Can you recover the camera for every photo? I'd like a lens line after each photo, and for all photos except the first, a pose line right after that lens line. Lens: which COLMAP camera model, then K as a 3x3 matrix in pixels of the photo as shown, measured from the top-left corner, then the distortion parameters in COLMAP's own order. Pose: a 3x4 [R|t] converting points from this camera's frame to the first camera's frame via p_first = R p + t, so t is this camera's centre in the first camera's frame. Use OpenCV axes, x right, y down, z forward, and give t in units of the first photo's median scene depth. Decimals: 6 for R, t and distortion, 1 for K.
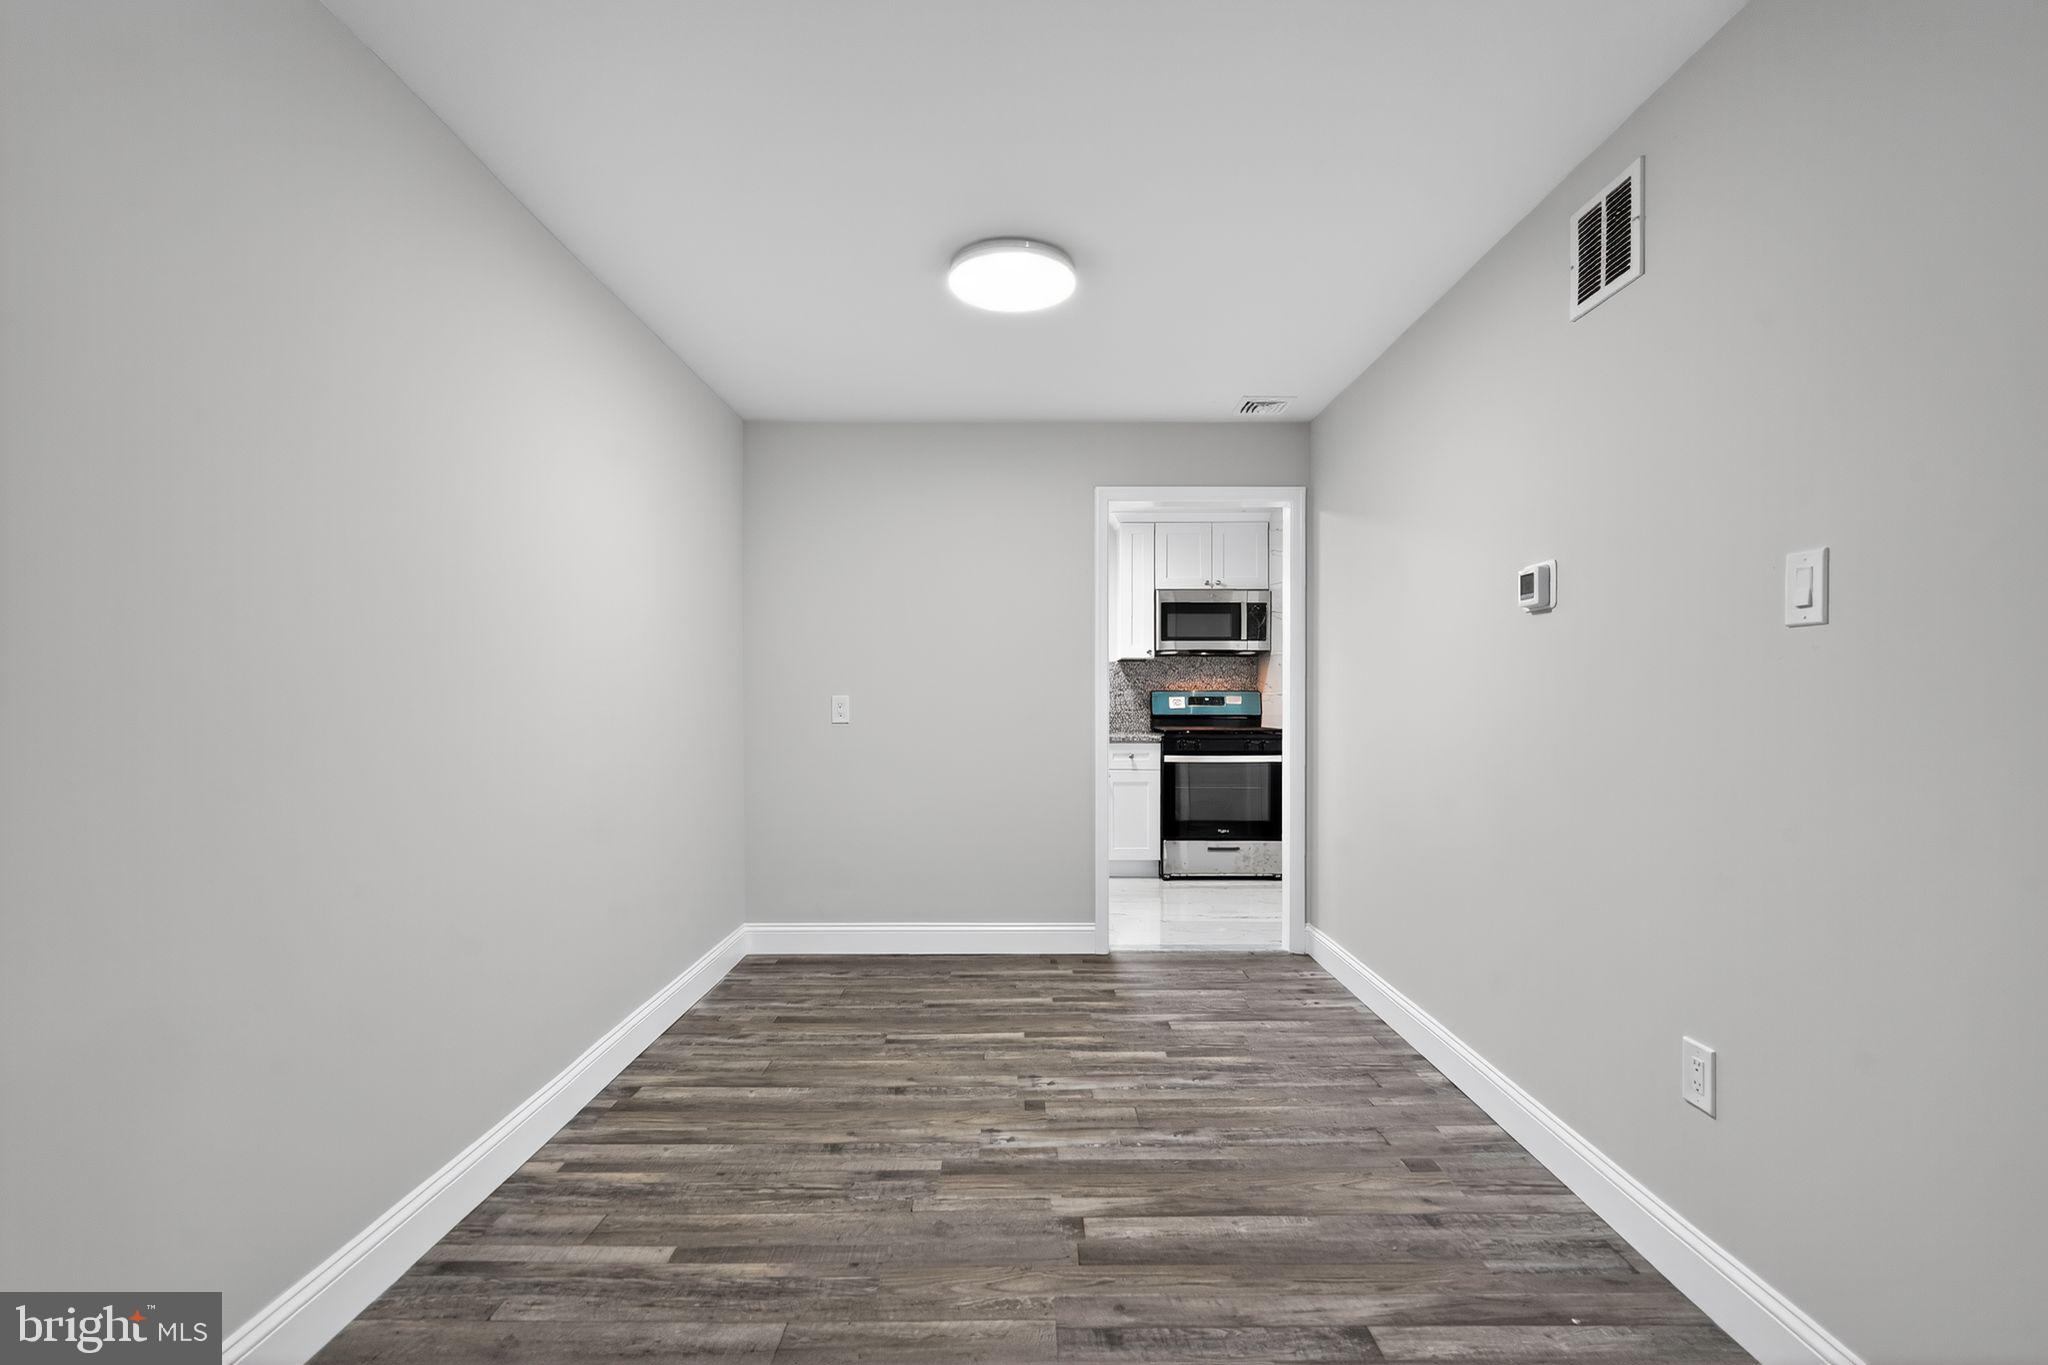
lens RADIAL K [[925.5, 0, 1030.3], [0, 925.5, 704.3], [0, 0, 1]] dist [-0.009620, 0.003237]
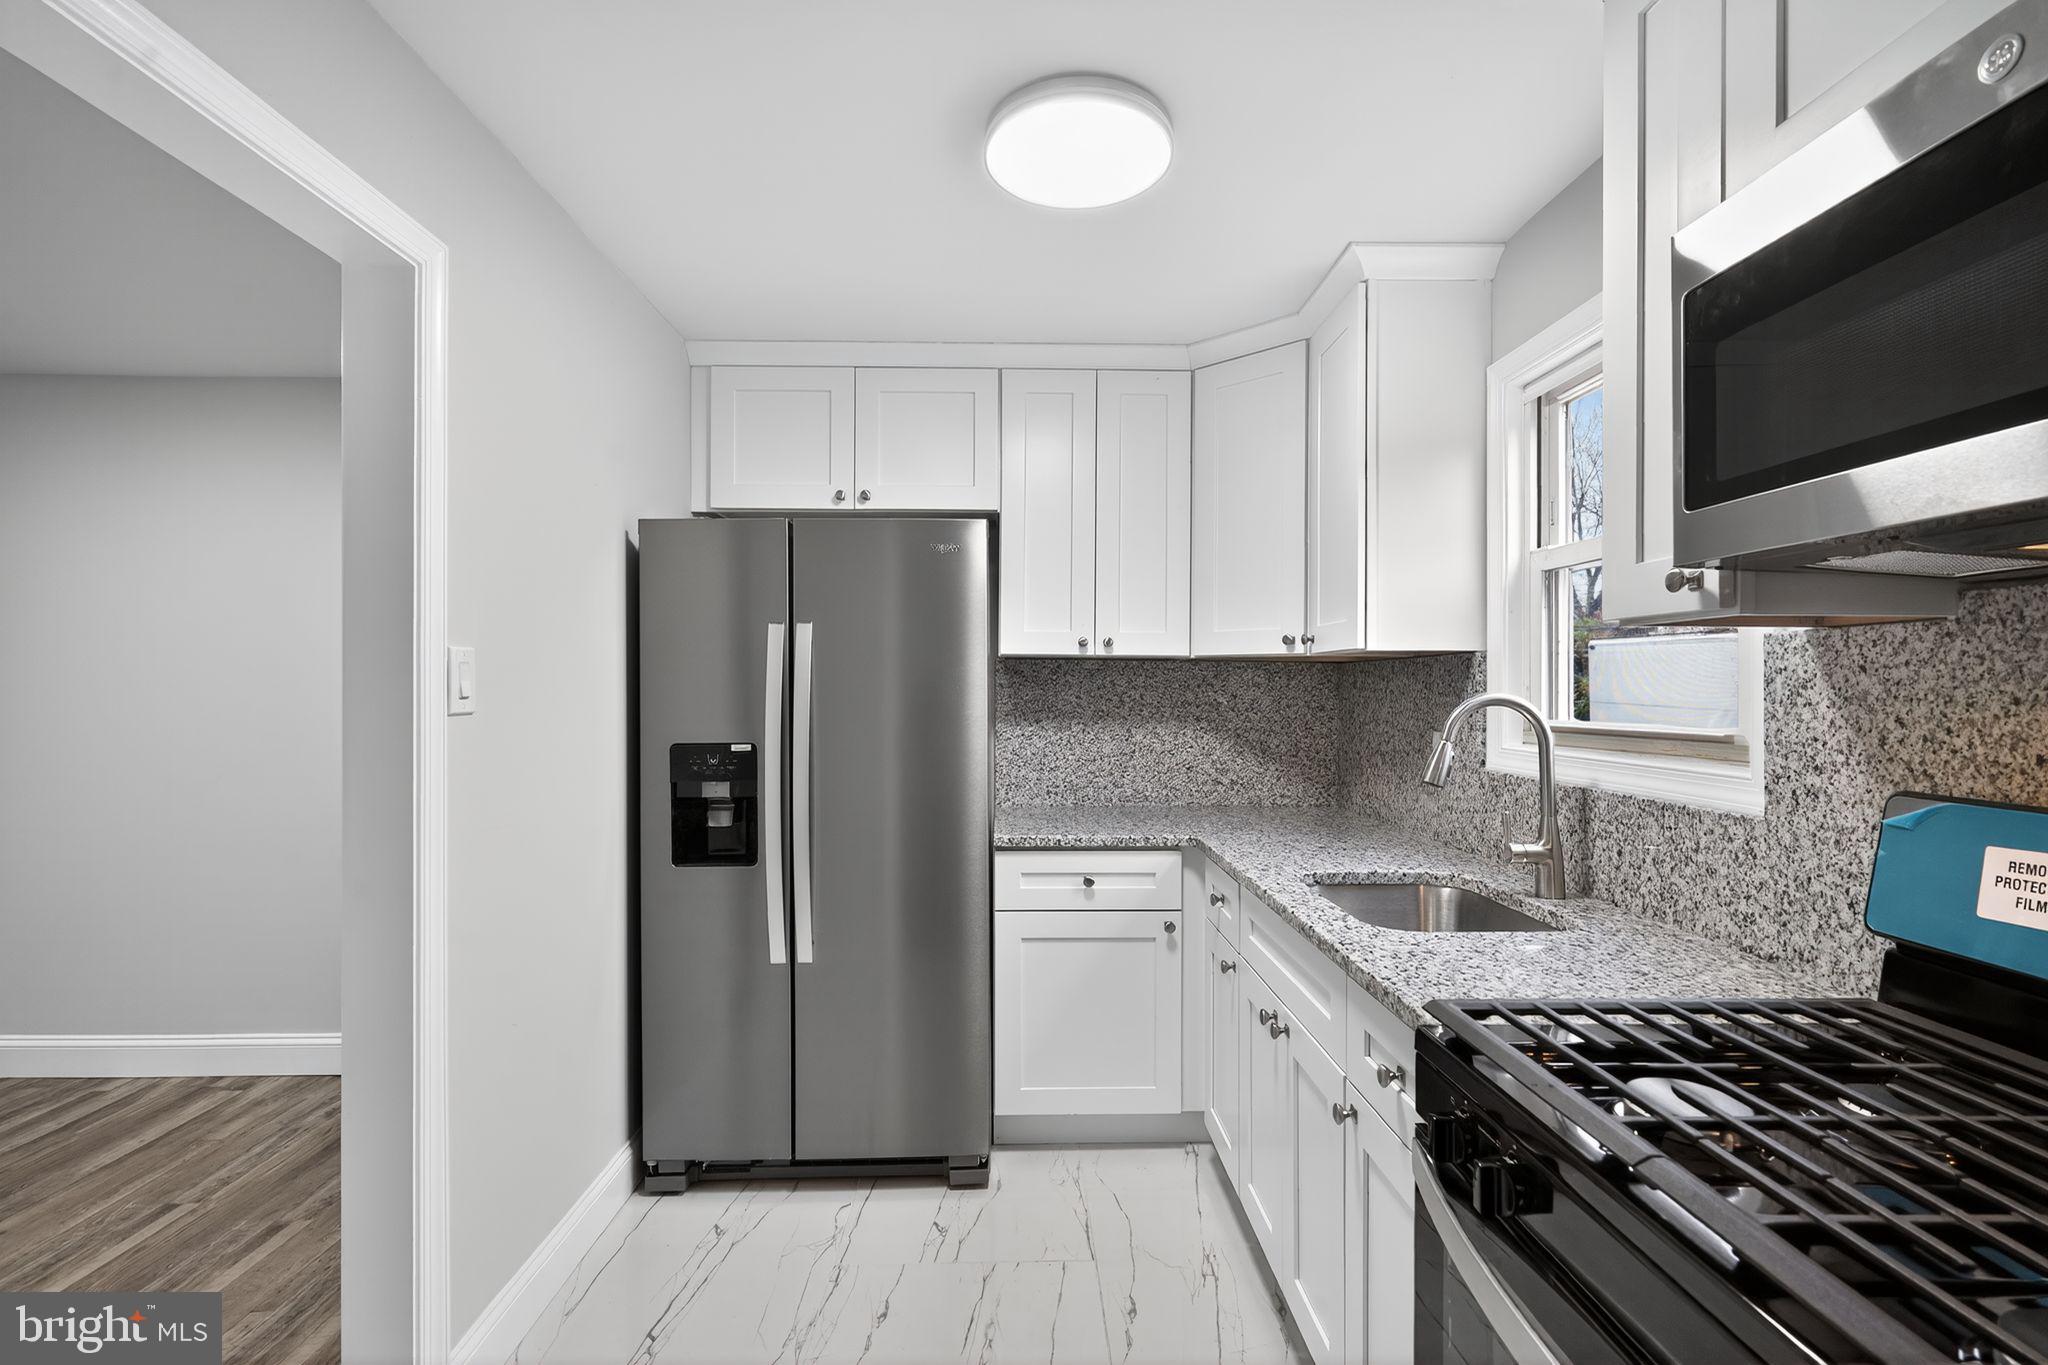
lens RADIAL K [[925.5, 0, 1026.3], [0, 925.5, 680.4], [0, 0, 1]] dist [-0.009620, 0.003237]
pose [[0.008040, -0.006027, -0.999950, 0.684296], [-0.004640, 0.999971, -0.006065, -0.075268], [0.999957, 0.004688, 0.008012, 1.895012]]
